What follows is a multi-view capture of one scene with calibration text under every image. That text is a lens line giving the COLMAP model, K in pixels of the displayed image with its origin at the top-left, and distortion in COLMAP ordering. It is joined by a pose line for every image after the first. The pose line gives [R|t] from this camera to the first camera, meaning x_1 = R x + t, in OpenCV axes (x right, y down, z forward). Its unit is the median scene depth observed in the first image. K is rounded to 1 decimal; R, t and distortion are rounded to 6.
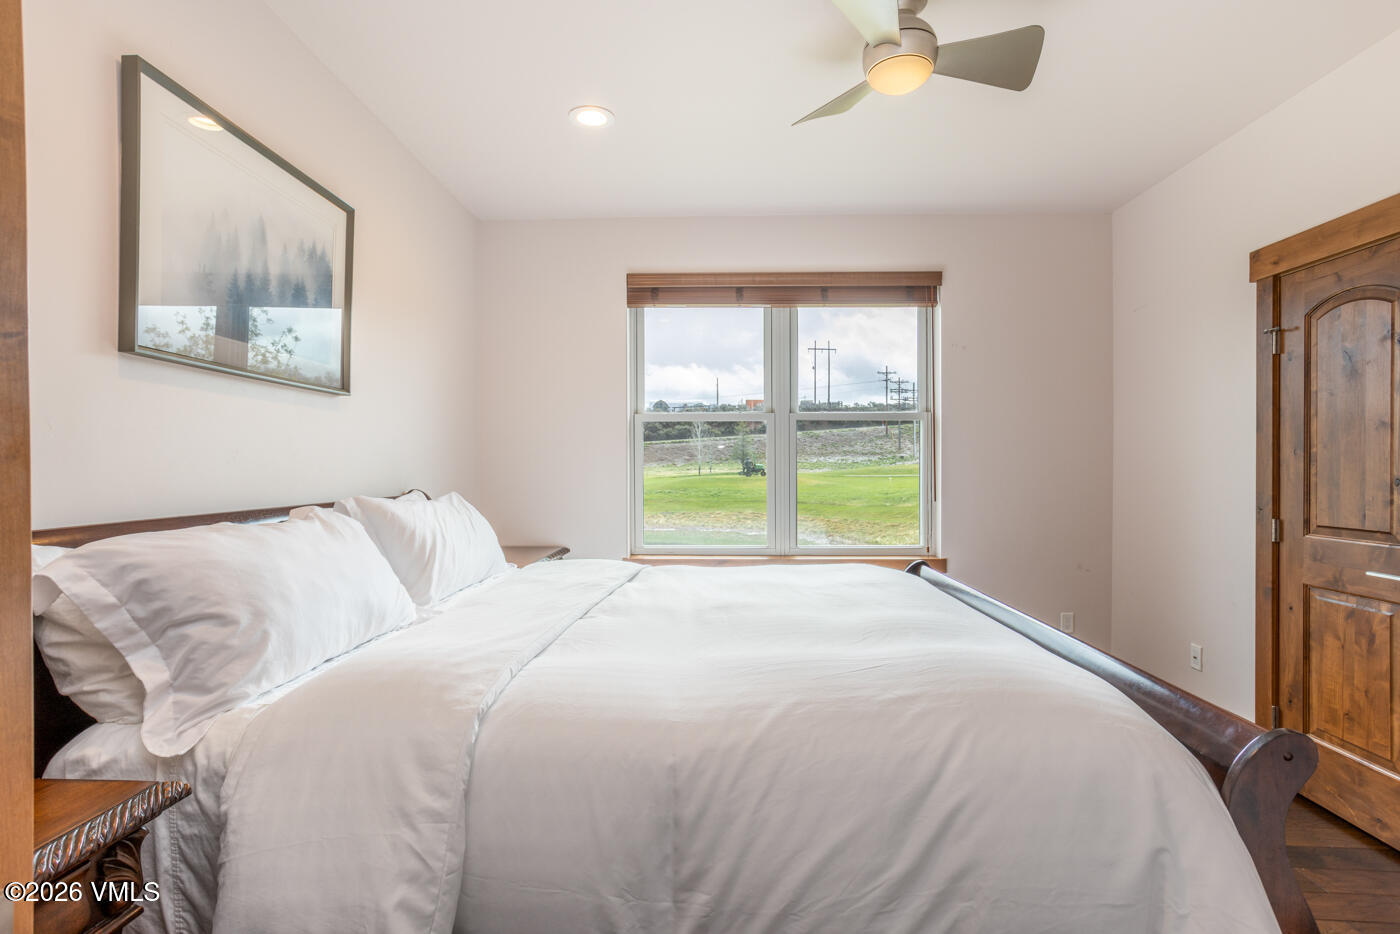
lens RADIAL K [[707.6, 0, 700.0], [0, 707.6, 467.0], [0, 0, 1]] dist [-0.093529, 0.052921]
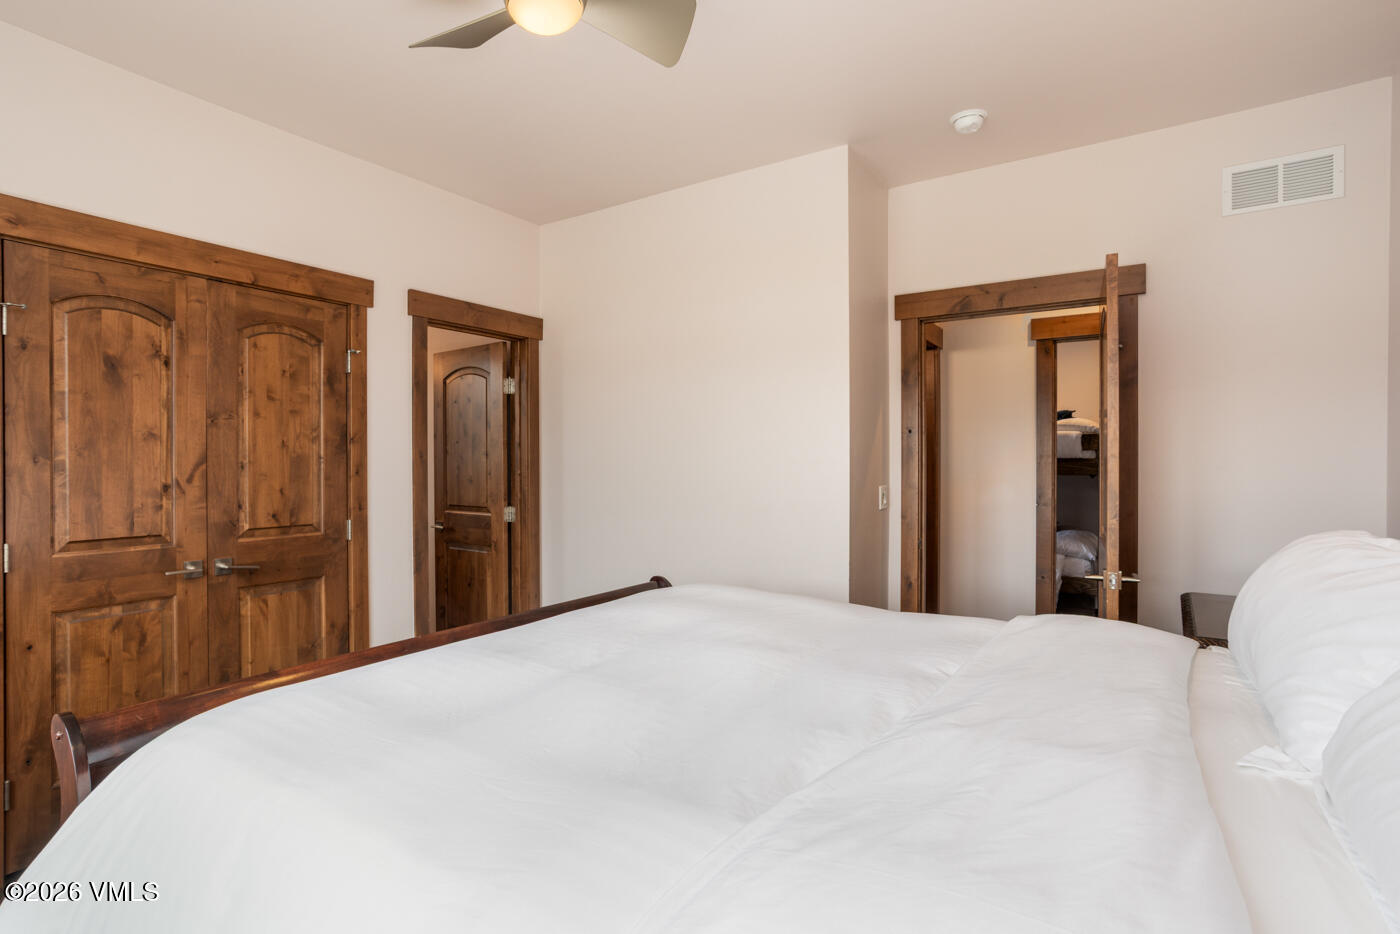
lens RADIAL K [[707.6, 0, 700.0], [0, 707.6, 467.0], [0, 0, 1]] dist [-0.093529, 0.052921]
pose [[-0.859522, -0.000546, 0.511099, -0.285518], [0.004842, 0.999946, 0.009212, -0.018253], [-0.511076, 0.010393, -0.859473, 1.425361]]
